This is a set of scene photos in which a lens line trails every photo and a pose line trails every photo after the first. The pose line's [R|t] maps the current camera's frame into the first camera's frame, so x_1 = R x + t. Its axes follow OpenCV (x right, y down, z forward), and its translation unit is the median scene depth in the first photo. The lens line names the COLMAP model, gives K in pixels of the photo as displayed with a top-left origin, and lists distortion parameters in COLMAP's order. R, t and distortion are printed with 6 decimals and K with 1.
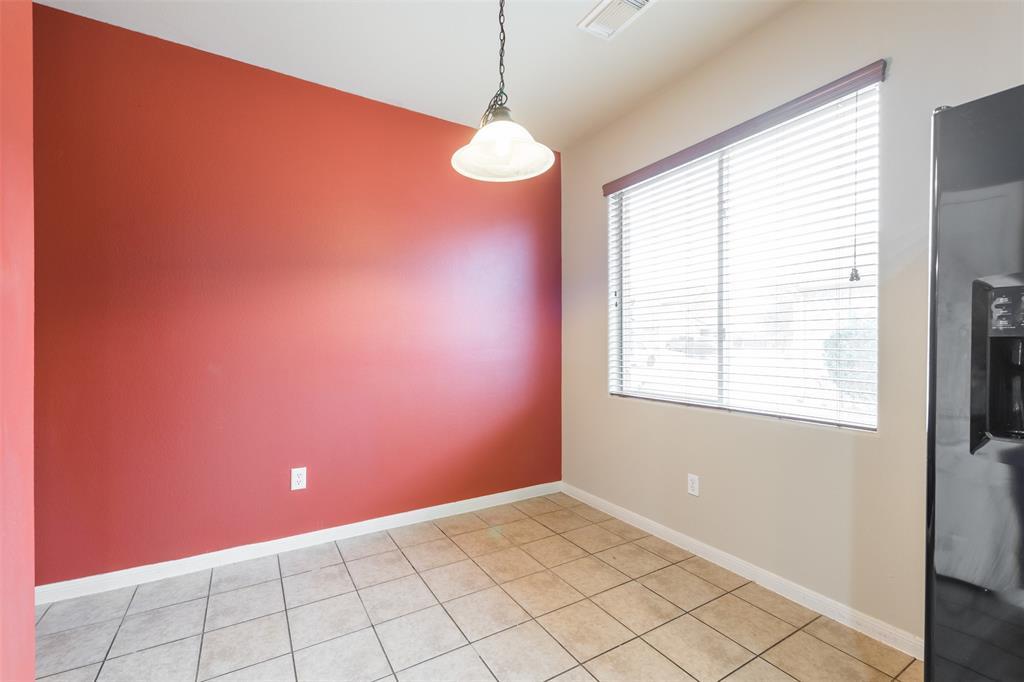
lens RADIAL K [[429.5, 0, 497.5], [0, 429.5, 347.1], [0, 0, 1]] dist [0.007760, -0.001581]
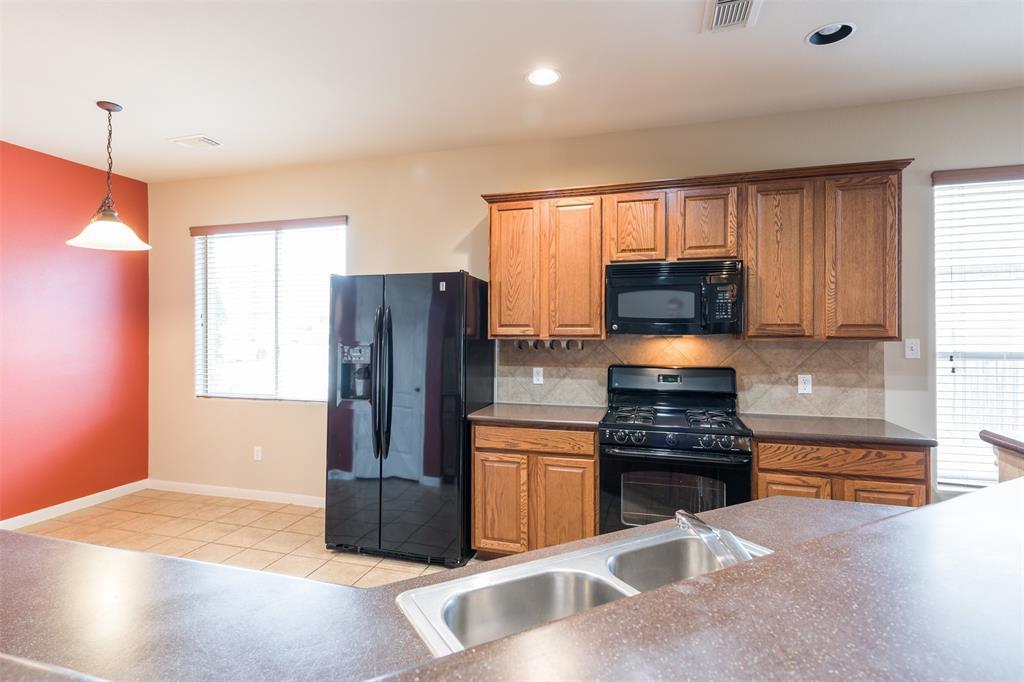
lens RADIAL K [[520.9, 0, 490.7], [0, 520.9, 327.2], [0, 0, 1]] dist [0.008395, -0.005610]
pose [[0.732245, 0.005581, 0.681018, -0.173771], [0.005002, 0.999895, -0.013573, -0.080977], [-0.681023, 0.013345, 0.732141, -0.832917]]
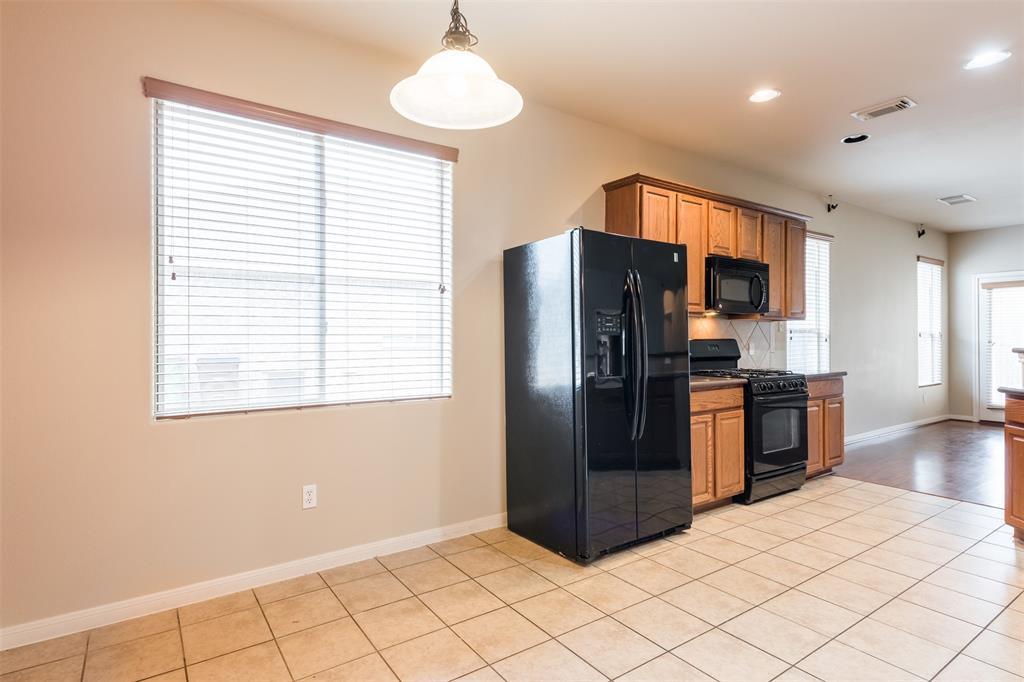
lens RADIAL K [[520.9, 0, 503.1], [0, 520.9, 333.2], [0, 0, 1]] dist [0.008395, -0.005610]
pose [[-0.071403, 0.005810, 0.997431, -0.638233], [0.005832, 0.999968, -0.005408, -0.009210], [-0.997431, 0.005430, -0.071434, 0.665128]]
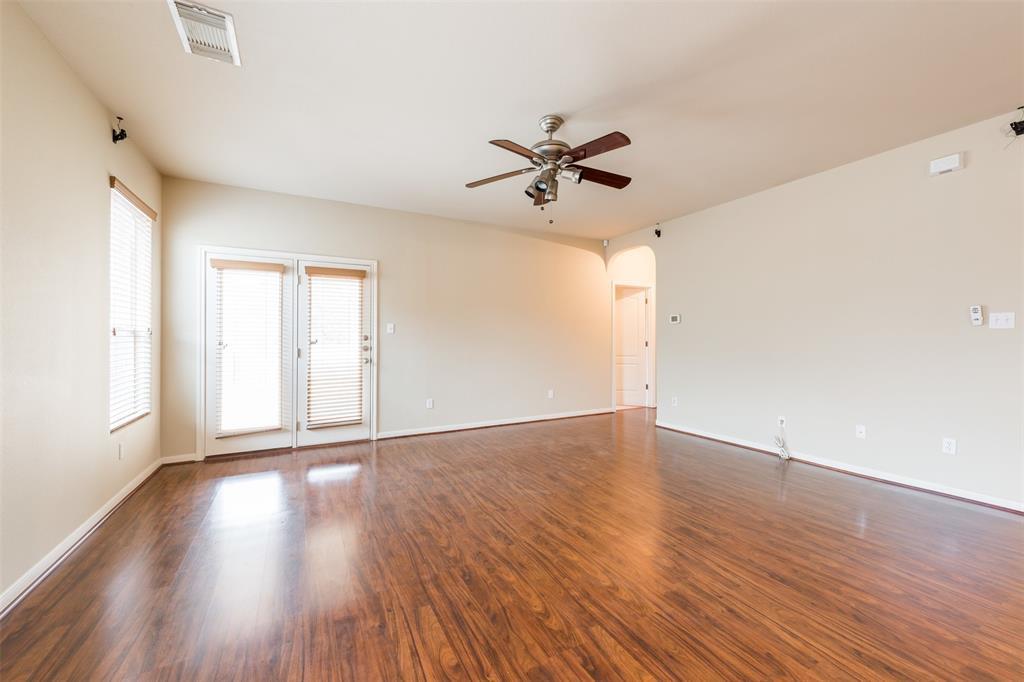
lens RADIAL K [[400.0, 0, 513.1], [0, 400.0, 335.9], [0, 0, 1]] dist [0.007363, -0.001332]
pose [[-0.999718, -0.004311, 0.023344, 0.966539], [-0.004248, 0.999987, 0.002784, 0.002075], [-0.023356, 0.002684, -0.999724, -0.766117]]
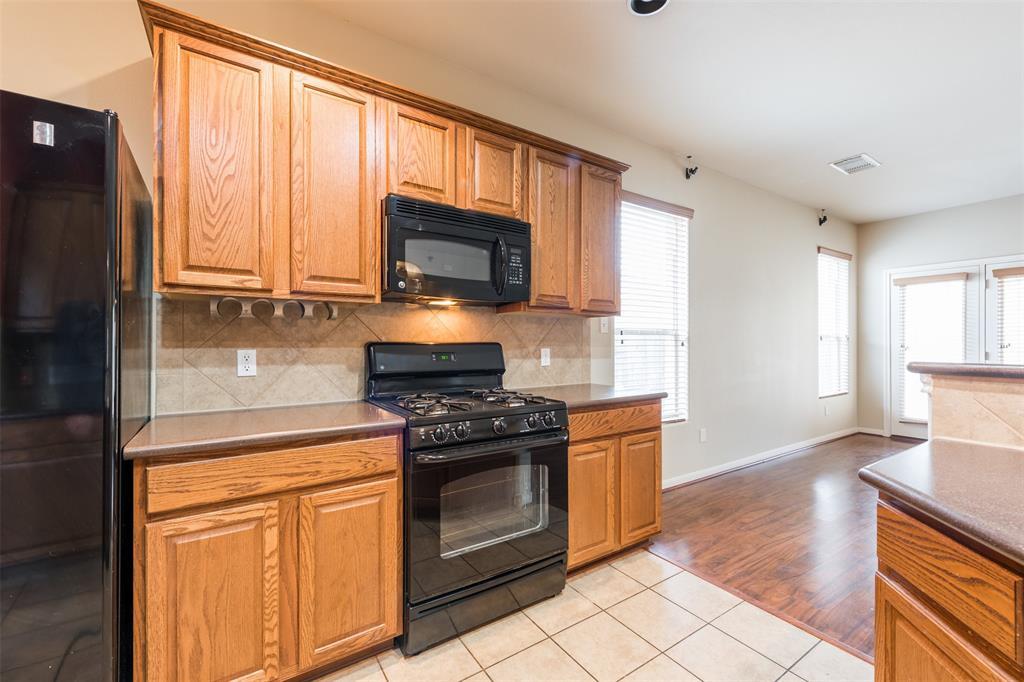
lens RADIAL K [[429.5, 0, 515.0], [0, 429.5, 339.0], [0, 0, 1]] dist [0.007760, -0.001581]
pose [[-0.072510, 0.003614, 0.997361, 0.148552], [0.006279, 0.999975, -0.003167, 0.000839], [-0.997348, 0.006032, -0.072531, -0.255941]]
